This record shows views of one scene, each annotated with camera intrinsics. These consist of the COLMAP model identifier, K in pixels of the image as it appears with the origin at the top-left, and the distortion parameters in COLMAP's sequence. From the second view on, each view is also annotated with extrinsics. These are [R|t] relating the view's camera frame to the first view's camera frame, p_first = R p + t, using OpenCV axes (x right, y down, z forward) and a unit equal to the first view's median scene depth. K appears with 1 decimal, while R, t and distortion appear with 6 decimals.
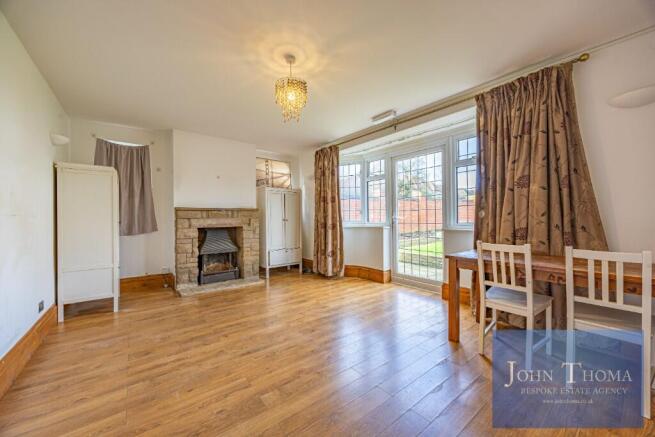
lens RADIAL K [[251.6, 0, 325.2], [0, 251.6, 216.9], [0, 0, 1]] dist [-0.001172, -0.000015]
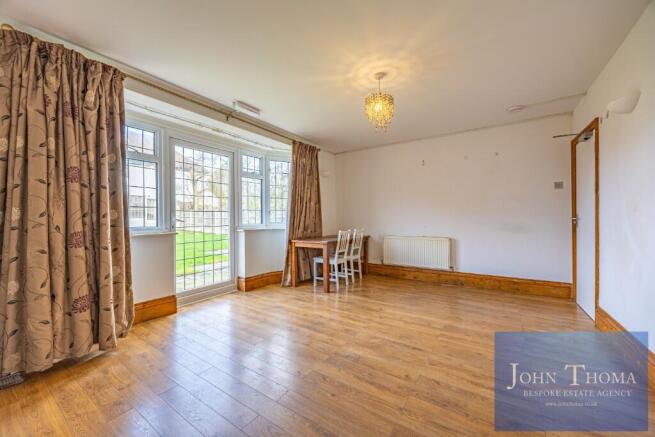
lens RADIAL K [[251.6, 0, 325.2], [0, 251.6, 216.9], [0, 0, 1]] dist [-0.001172, -0.000015]
pose [[-0.314858, 0.013602, 0.949041, -1.028117], [0.007950, 0.999900, -0.011693, 0.011304], [-0.949105, 0.003863, -0.314935, 1.461757]]
